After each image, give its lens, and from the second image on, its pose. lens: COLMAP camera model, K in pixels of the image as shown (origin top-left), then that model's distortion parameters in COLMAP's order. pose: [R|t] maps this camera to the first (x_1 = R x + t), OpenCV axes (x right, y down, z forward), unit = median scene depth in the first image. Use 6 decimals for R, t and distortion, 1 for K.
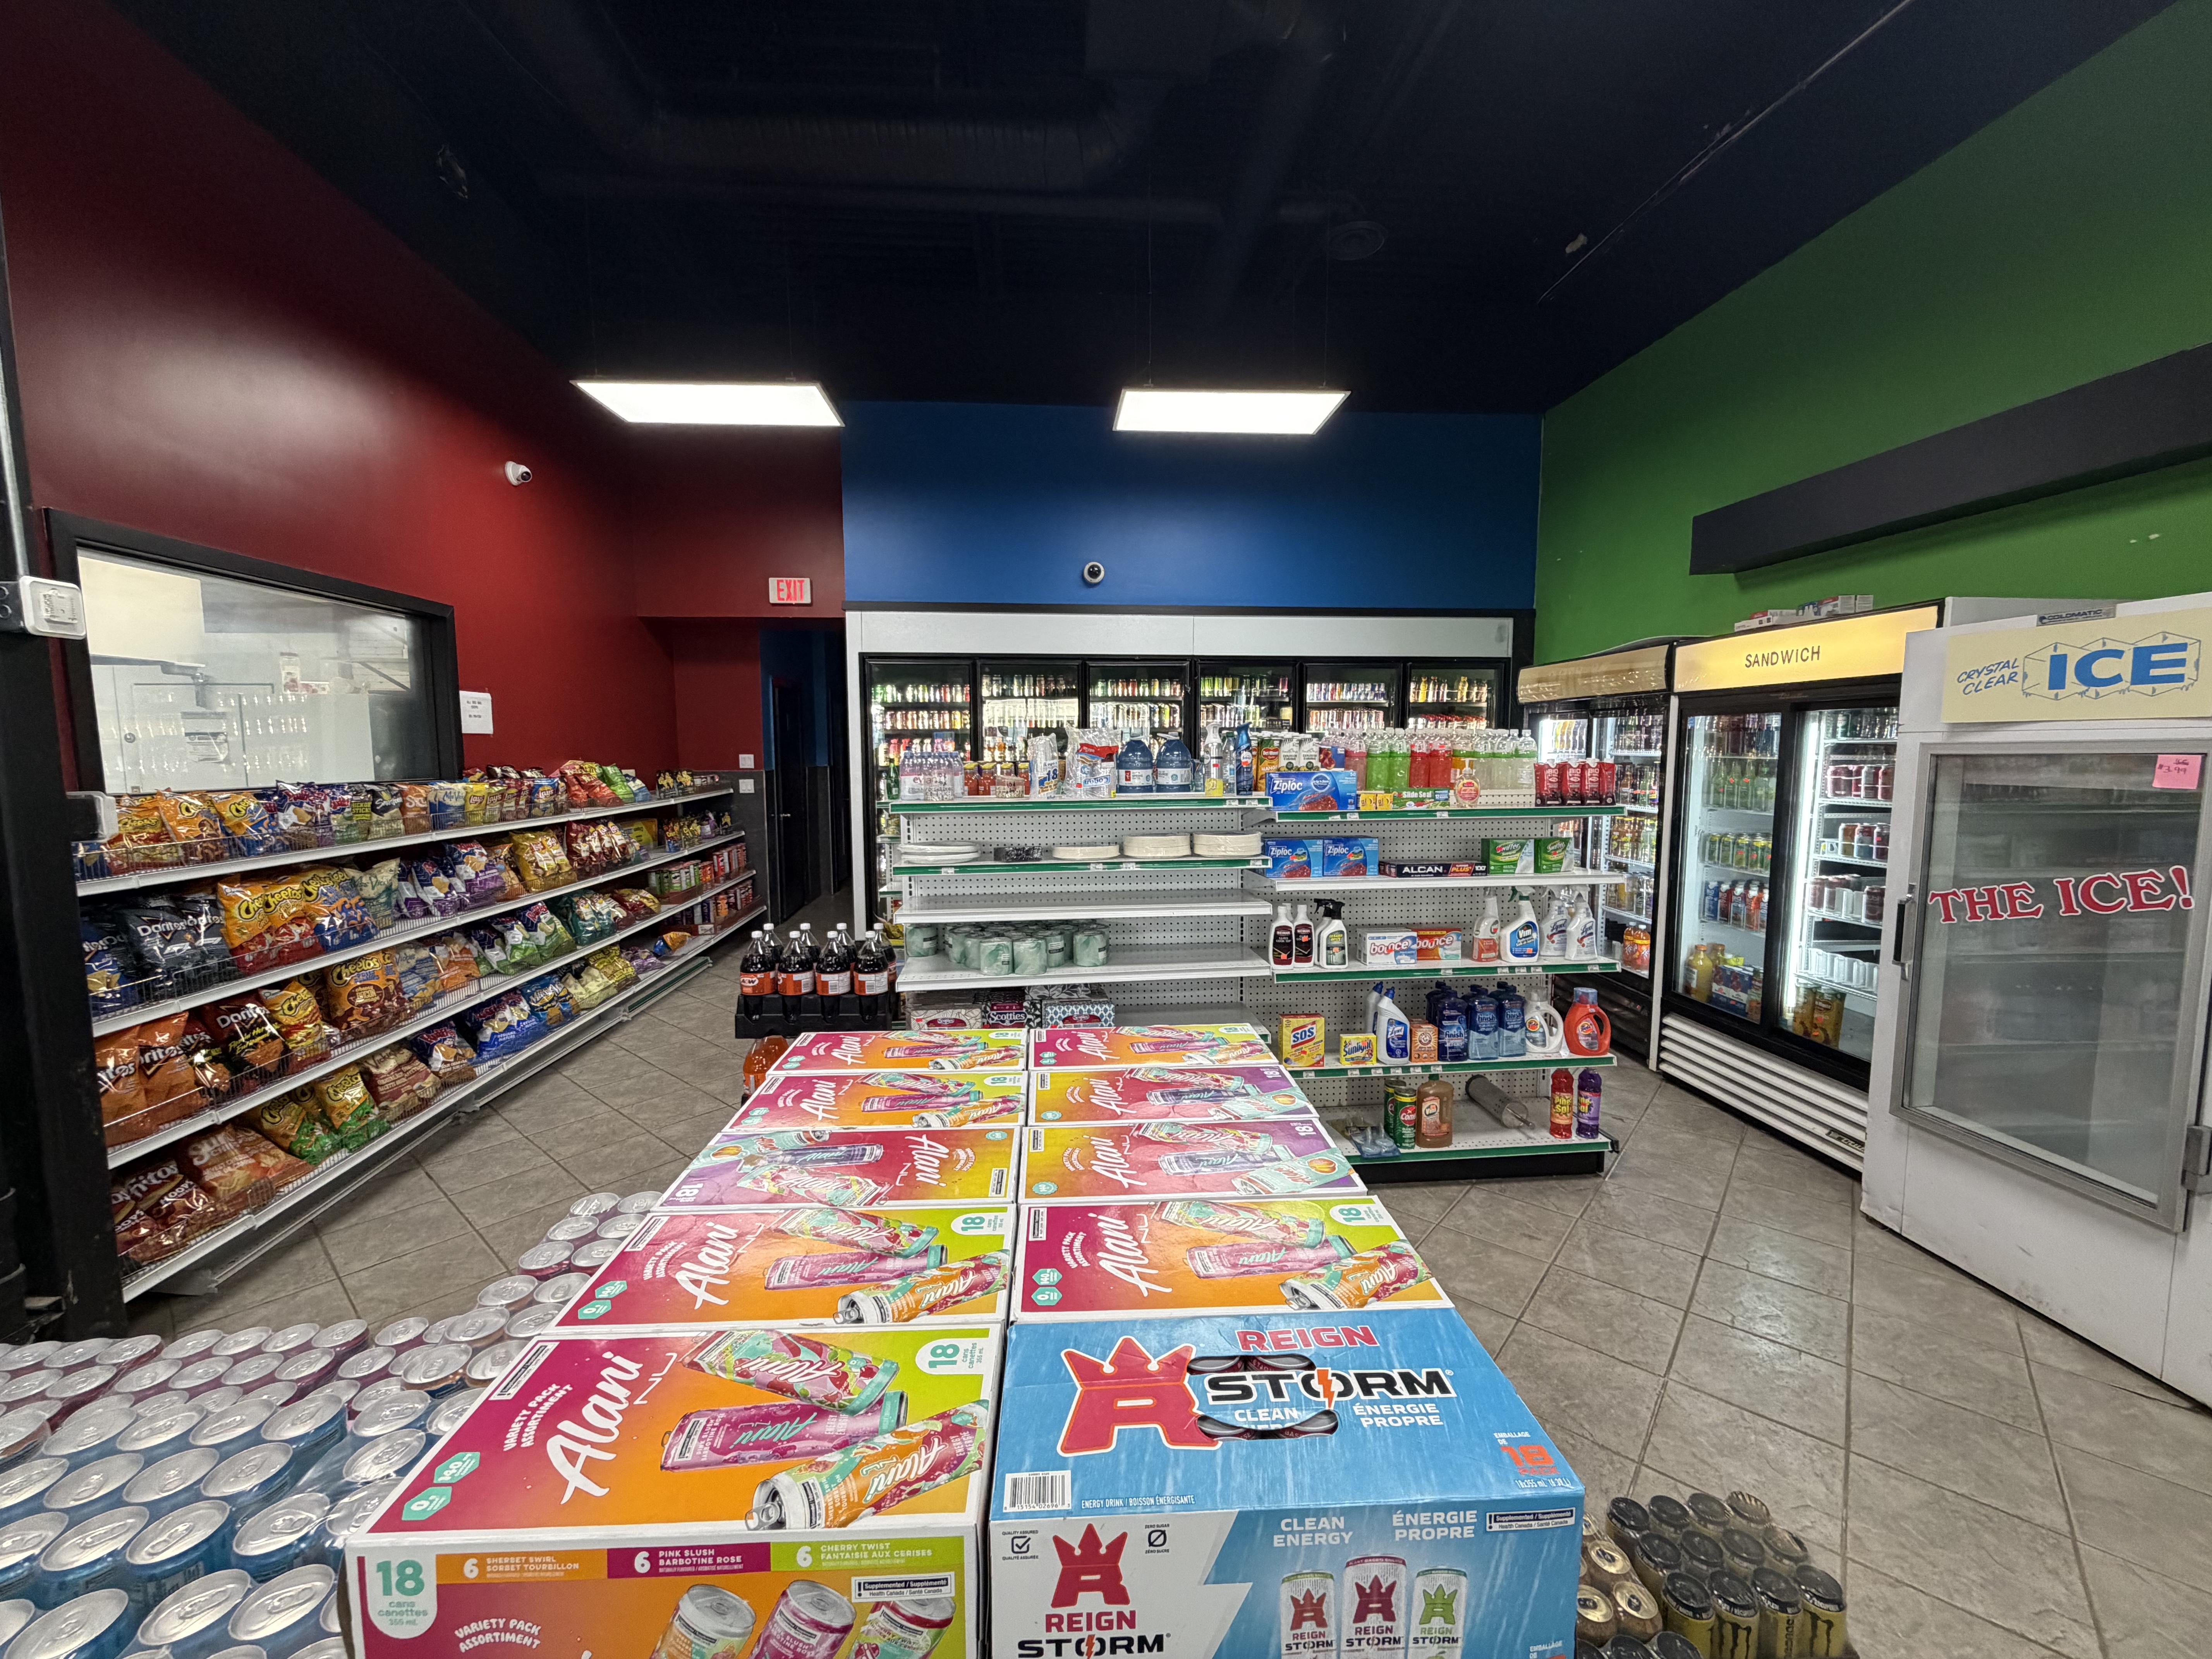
lens RADIAL K [[880.9, 0, 1106.8], [0, 880.9, 832.2], [0, 0, 1]] dist [0.000999, -0.000105]
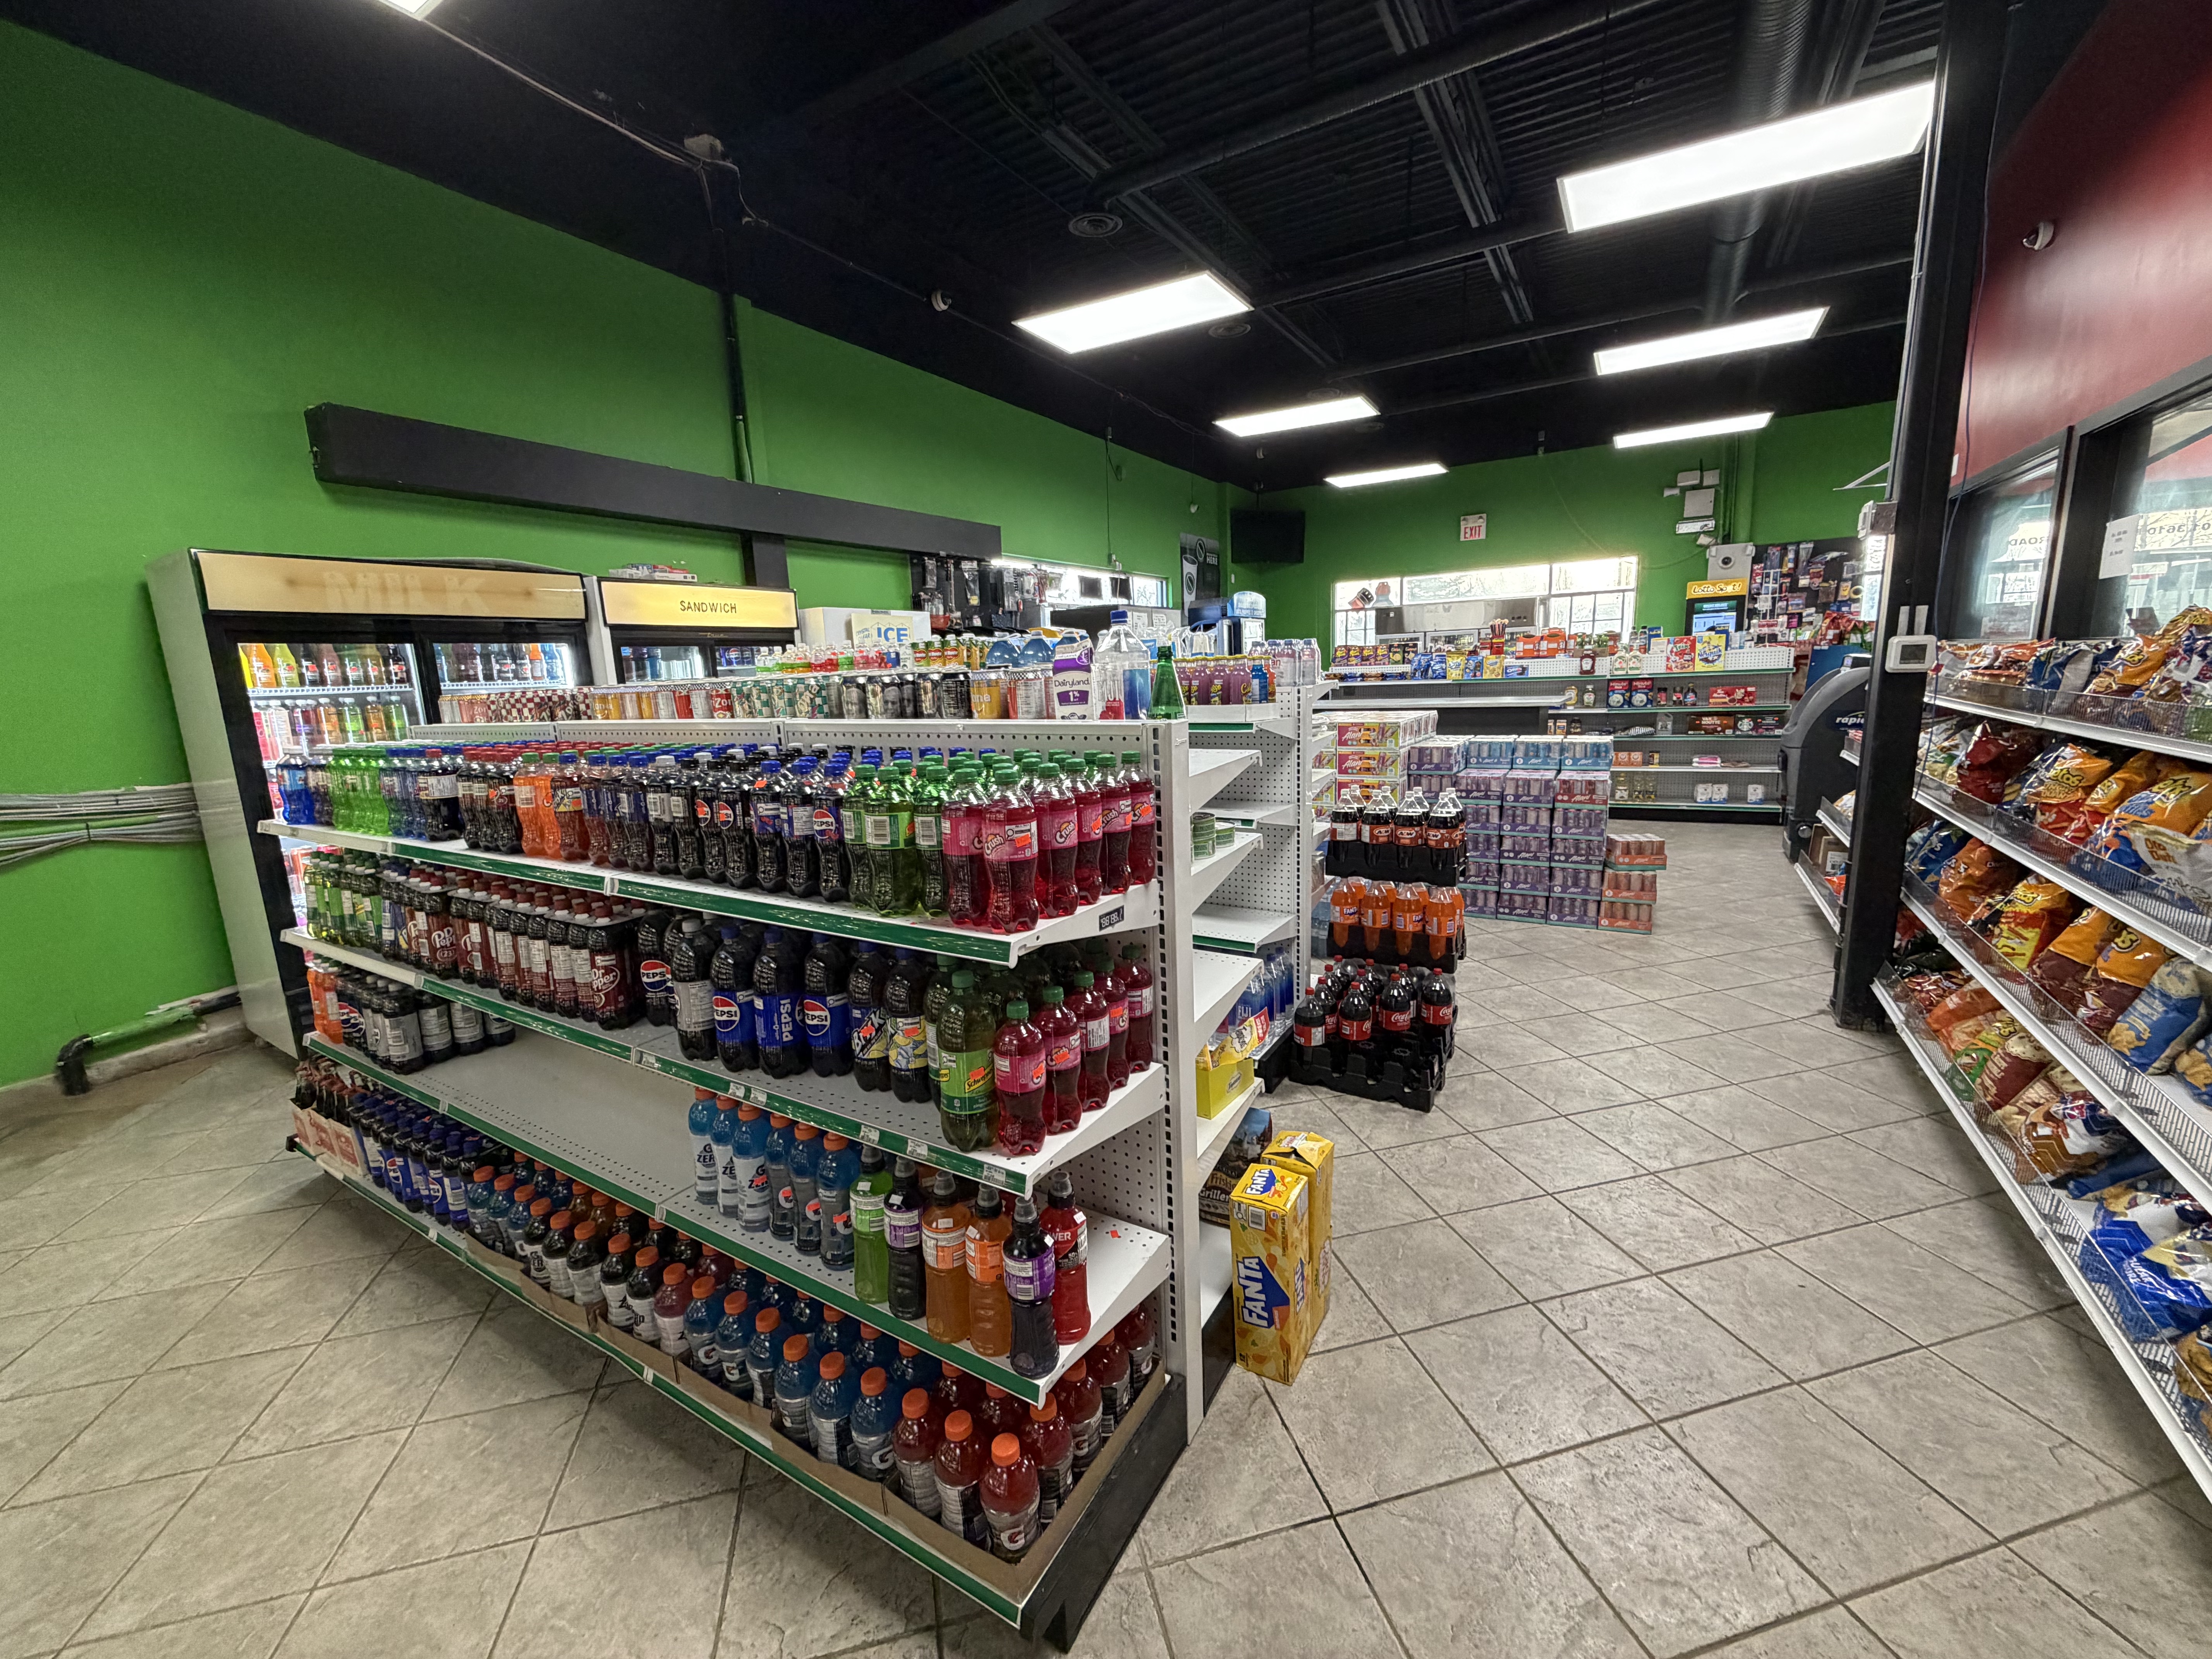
lens RADIAL K [[879.8, 0, 1099.1], [0, 879.8, 824.2], [0, 0, 1]] dist [-0.000644, 0.000246]
pose [[-0.810561, -0.060446, 0.582527, -0.567309], [0.104339, 0.963843, 0.245196, -0.142832], [-0.576285, 0.259526, -0.774946, 1.798234]]
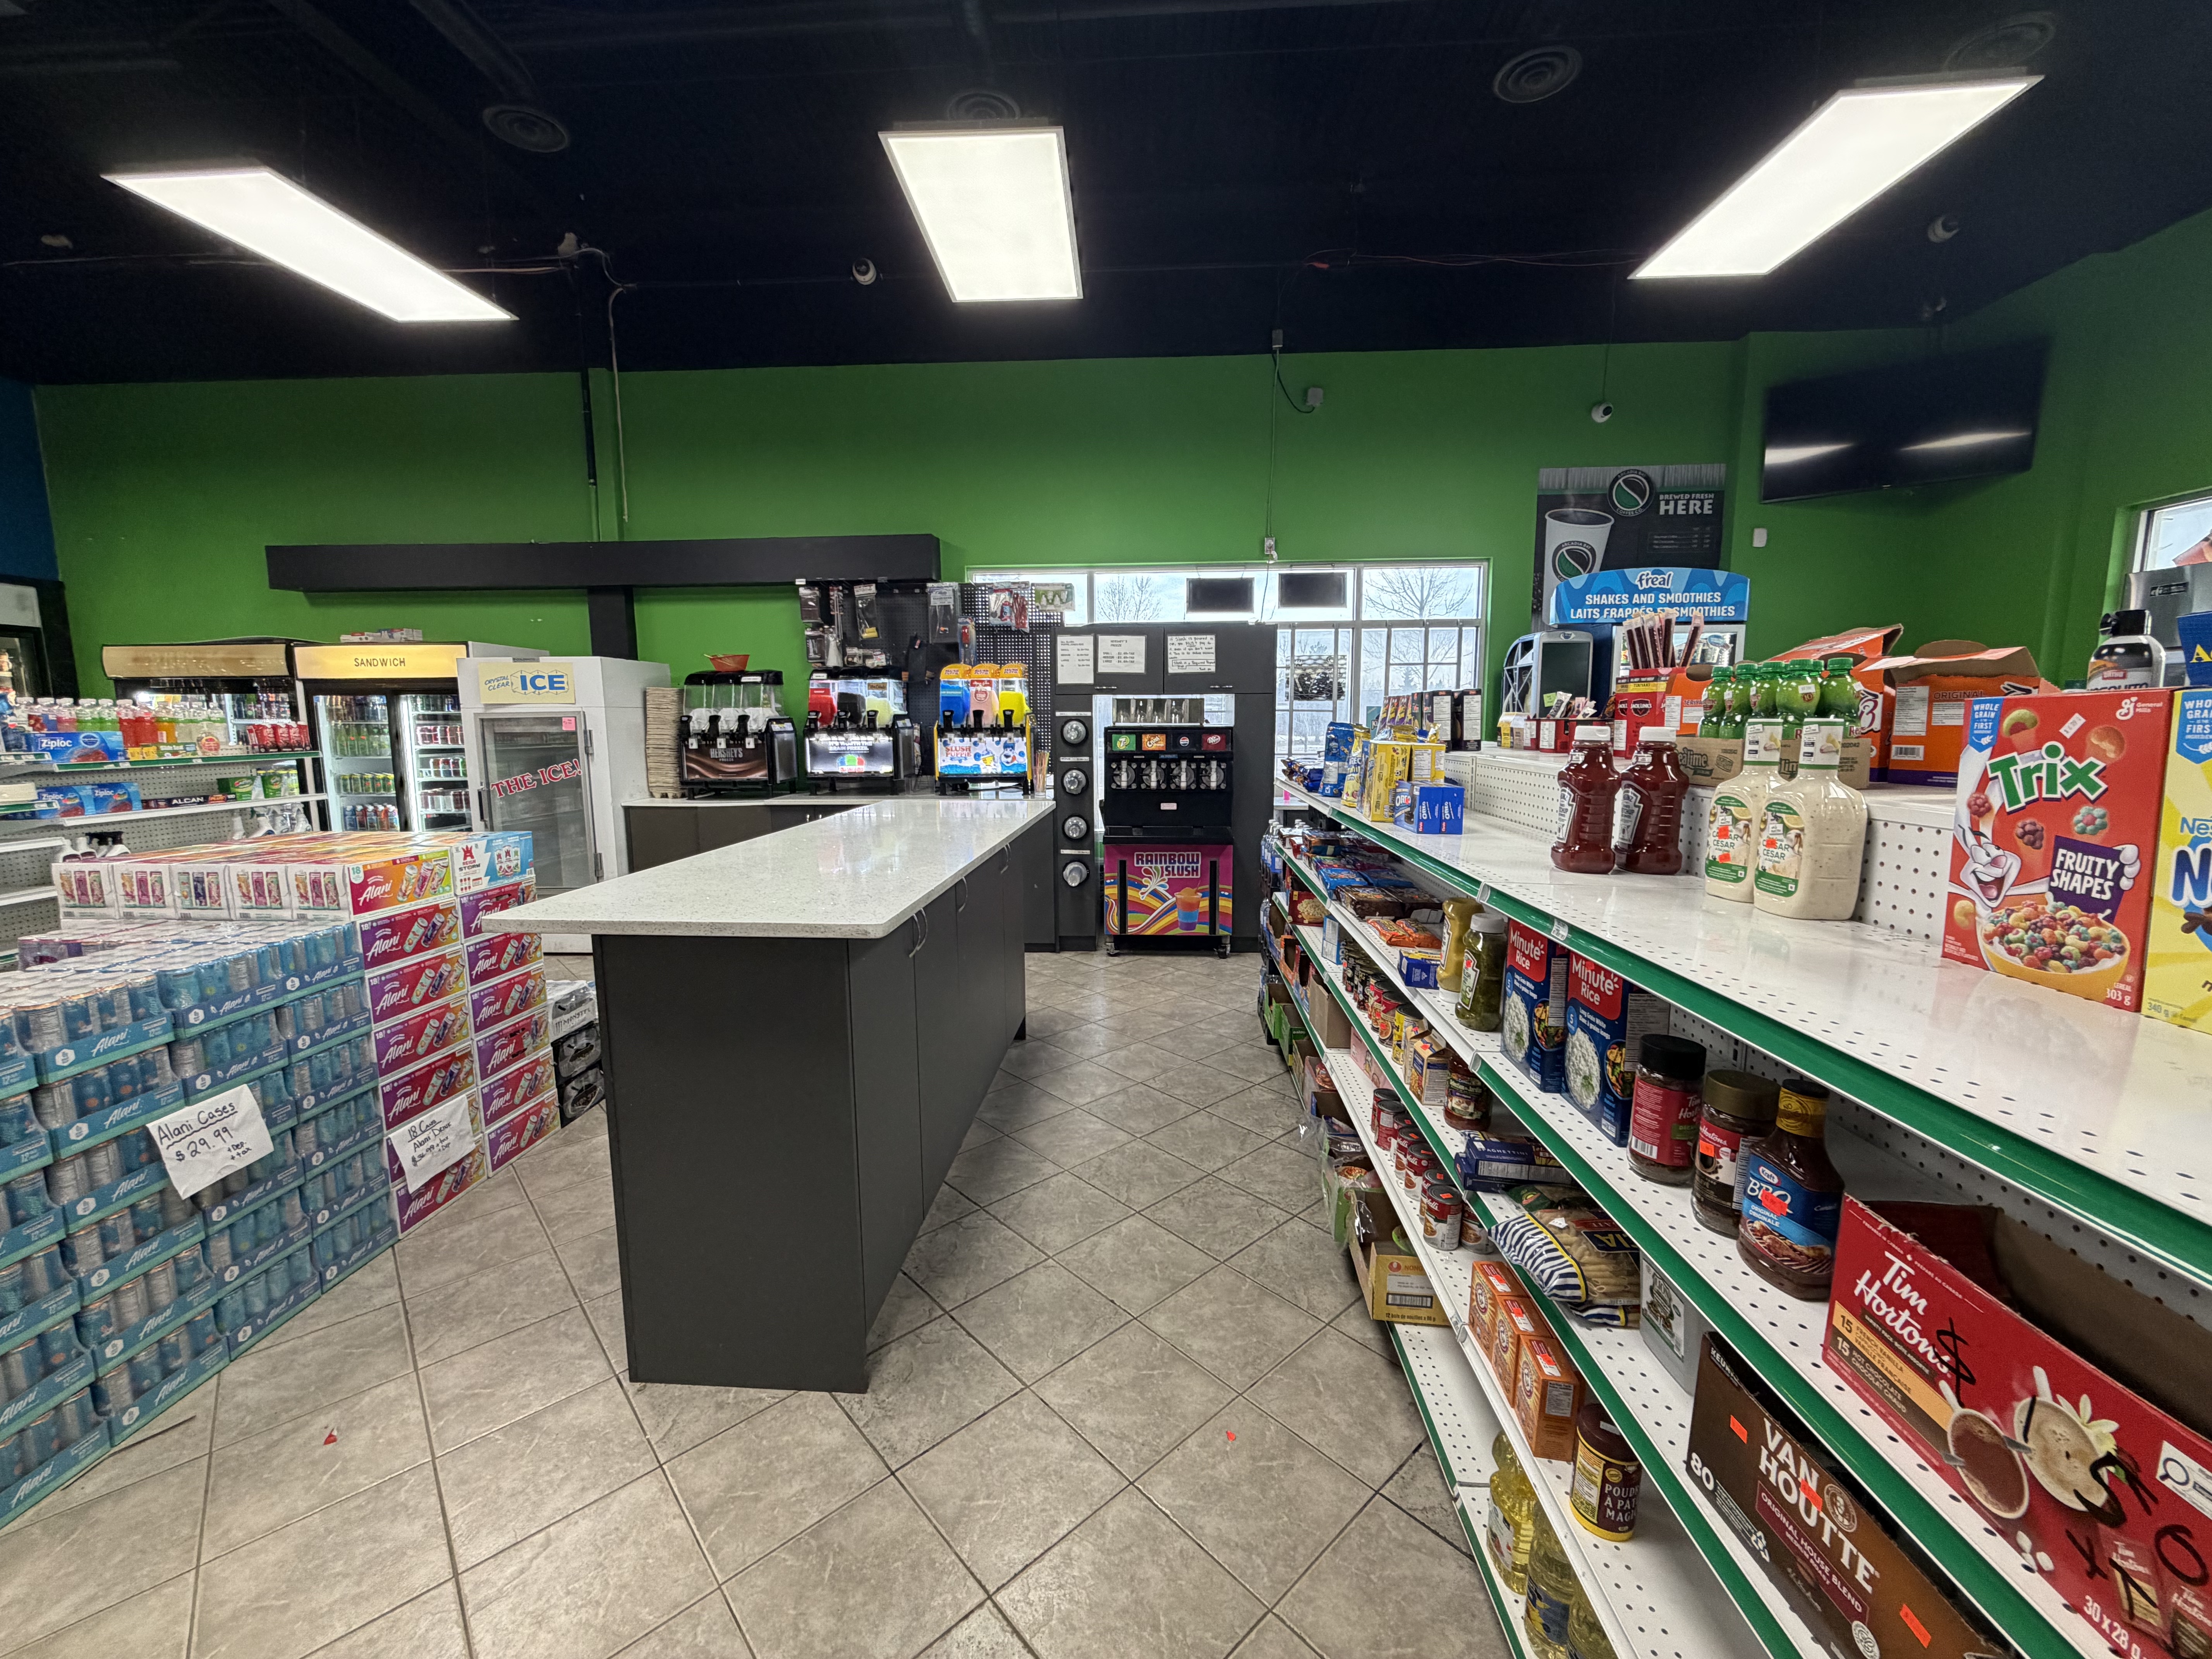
lens RADIAL K [[880.9, 0, 1106.8], [0, 880.9, 832.2], [0, 0, 1]] dist [0.000999, -0.000105]
pose [[0.126592, -0.125706, 0.983958, -0.748420], [0.101458, 0.988377, 0.113217, 0.071870], [-0.986753, 0.085498, 0.137874, -0.568204]]
